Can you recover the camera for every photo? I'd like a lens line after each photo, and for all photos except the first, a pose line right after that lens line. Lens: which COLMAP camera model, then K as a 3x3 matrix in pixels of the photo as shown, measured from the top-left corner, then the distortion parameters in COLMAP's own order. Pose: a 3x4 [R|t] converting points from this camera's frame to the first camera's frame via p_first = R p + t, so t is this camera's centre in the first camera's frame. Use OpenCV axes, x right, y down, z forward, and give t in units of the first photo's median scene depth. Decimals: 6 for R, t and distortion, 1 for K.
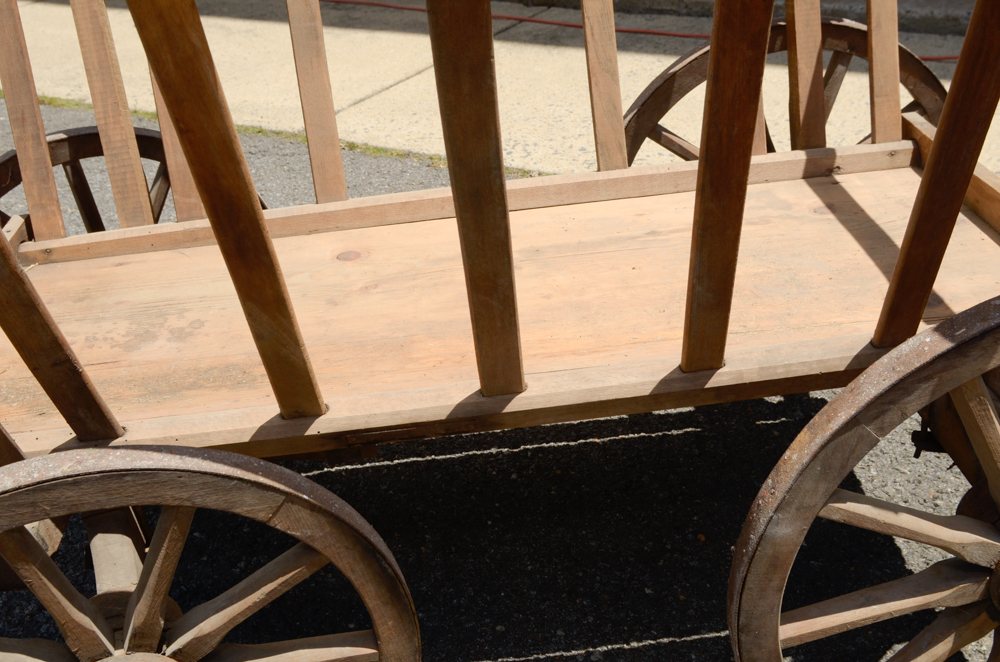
lens RADIAL K [[1046.4, 0, 504.2], [0, 1046.4, 336.6], [0, 0, 1]] dist [-0.035289, 0.000000]
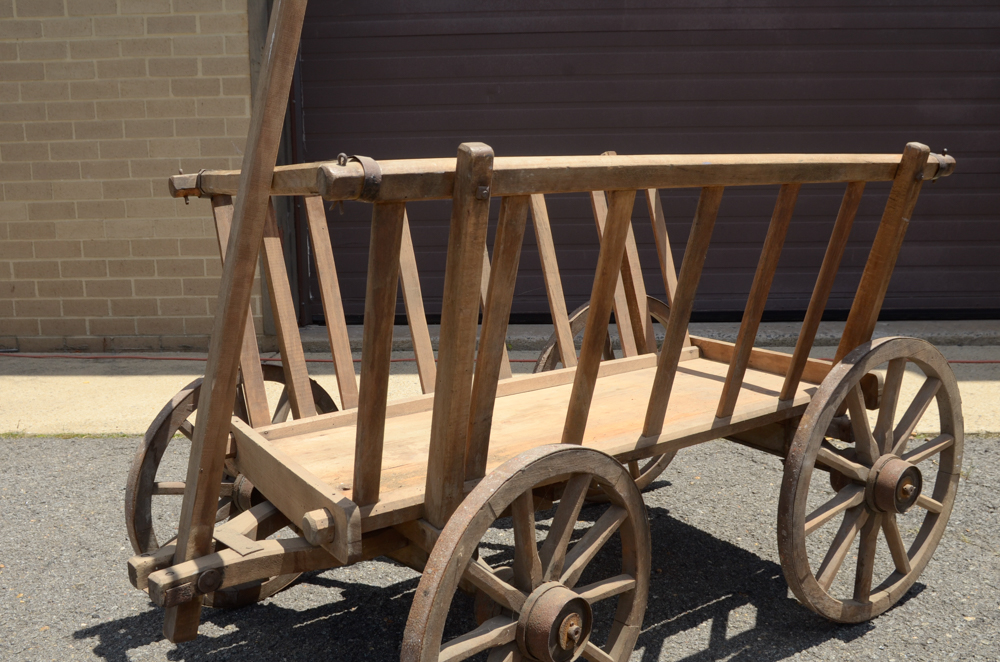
lens RADIAL K [[861.6, 0, 505.0], [0, 861.6, 333.9], [0, 0, 1]] dist [-0.075918, 0.035104]
pose [[0.877982, -0.028568, 0.477840, -1.098972], [0.202396, 0.926757, -0.316476, 0.362603], [-0.433800, 0.374574, 0.819458, -0.272365]]
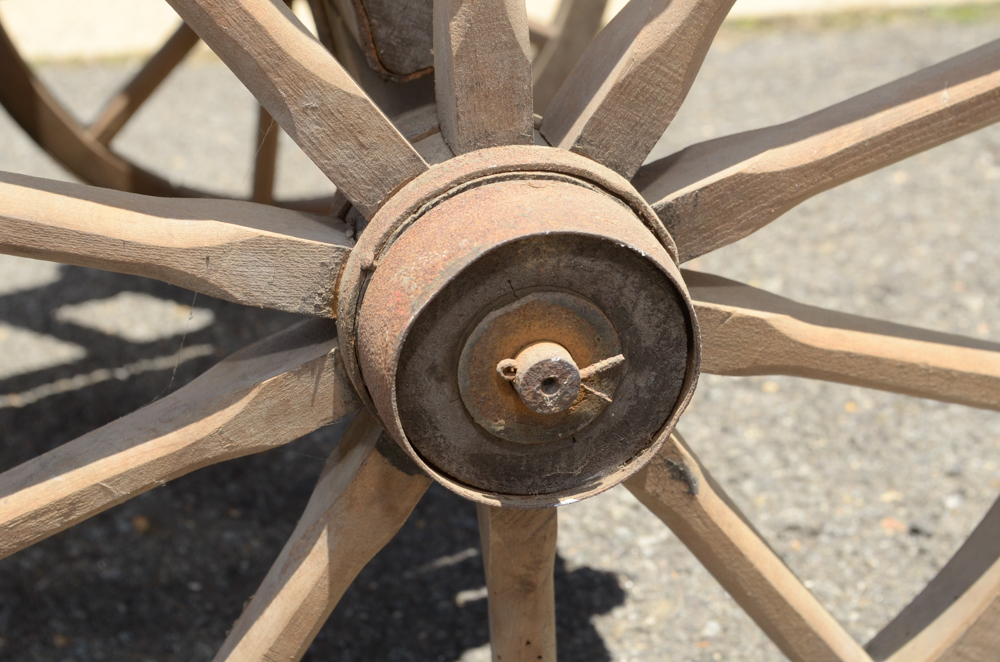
lens RADIAL K [[1435.1, 0, 503.7], [0, 1435.1, 339.9], [0, 0, 1]] dist [0.015435, 0.000000]
pose [[0.983727, -0.160294, 0.081159, 0.511672], [0.165357, 0.984405, -0.060026, 0.285588], [-0.070272, 0.072469, 0.994892, 0.494894]]
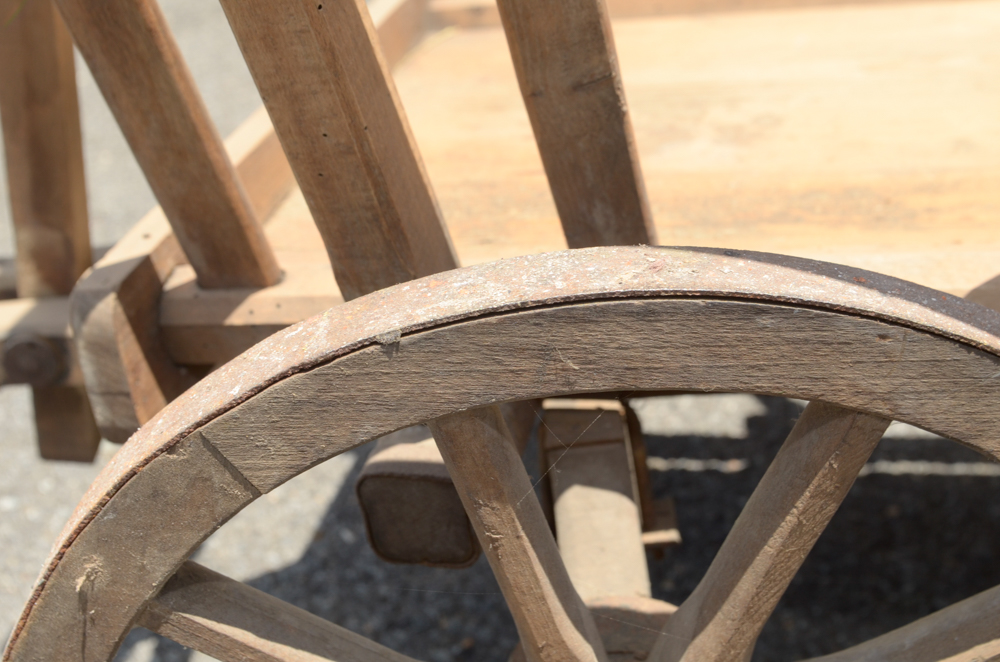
lens RADIAL K [[1435.1, 0, 500.7], [0, 1435.1, 332.1], [0, 0, 1]] dist [0.015435, 0.000000]
pose [[0.948204, 0.108068, -0.298715, -0.262597], [-0.110223, 0.993860, 0.009677, 0.132619], [0.297926, 0.023750, 0.954293, 0.384450]]
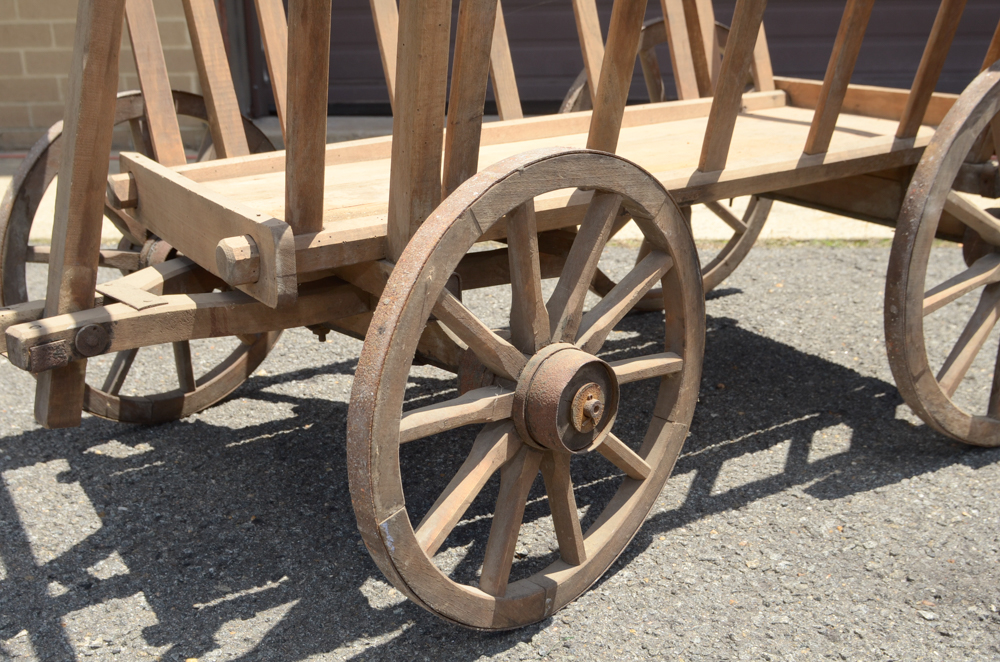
lens RADIAL K [[1124.8, 0, 500.7], [0, 1124.8, 336.0], [0, 0, 1]] dist [-0.028561, 0.000000]
pose [[0.892303, -0.093209, 0.441709, -1.024177], [0.191824, 0.964011, -0.184082, 0.535614], [-0.408654, 0.248988, 0.878070, -0.140200]]
